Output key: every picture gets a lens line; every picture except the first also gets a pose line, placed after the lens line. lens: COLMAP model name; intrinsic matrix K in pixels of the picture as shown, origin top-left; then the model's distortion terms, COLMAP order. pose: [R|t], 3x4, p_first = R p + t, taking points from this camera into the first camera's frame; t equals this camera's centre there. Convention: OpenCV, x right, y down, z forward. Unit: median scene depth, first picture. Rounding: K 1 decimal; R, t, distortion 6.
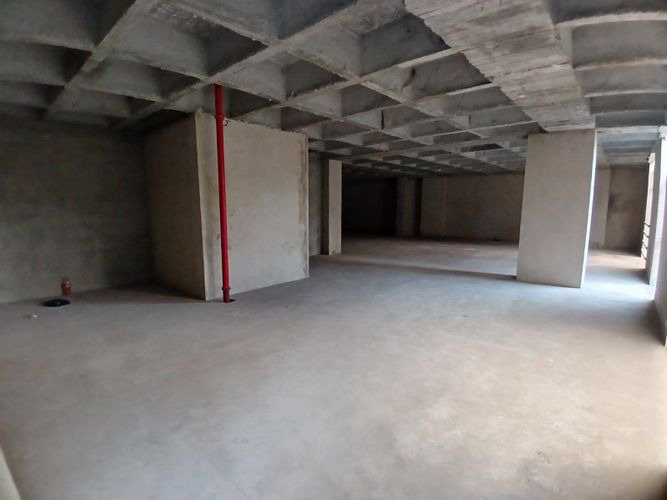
lens RADIAL K [[334.5, 0, 334.0], [0, 334.5, 252.7], [0, 0, 1]] dist [0.035011, -0.068965]
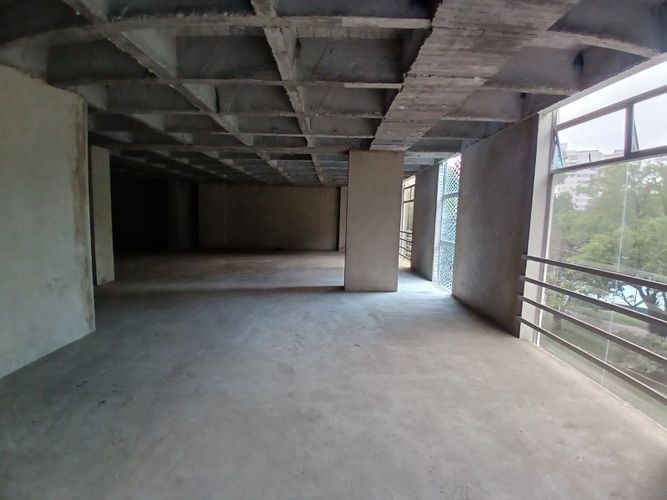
lens RADIAL K [[334.5, 0, 334.0], [0, 334.5, 252.7], [0, 0, 1]] dist [0.035011, -0.068965]
pose [[0.747379, -0.056442, 0.661996, -0.175246], [0.071699, 0.997418, 0.004094, -0.047589], [-0.660518, 0.044405, 0.749496, 0.299330]]
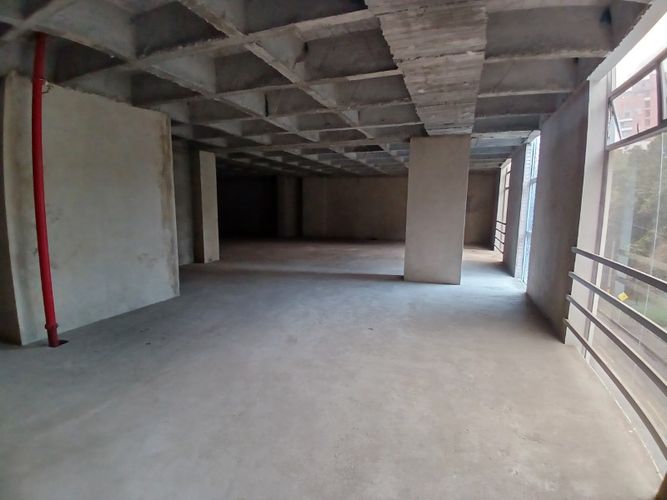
lens RADIAL K [[333.5, 0, 334.2], [0, 333.5, 251.7], [0, 0, 1]] dist [0.038292, -0.071236]
pose [[0.934450, -0.041508, 0.353666, -0.011254], [0.041923, 0.999100, 0.006490, -0.023944], [-0.353617, 0.008762, 0.935349, 0.150467]]
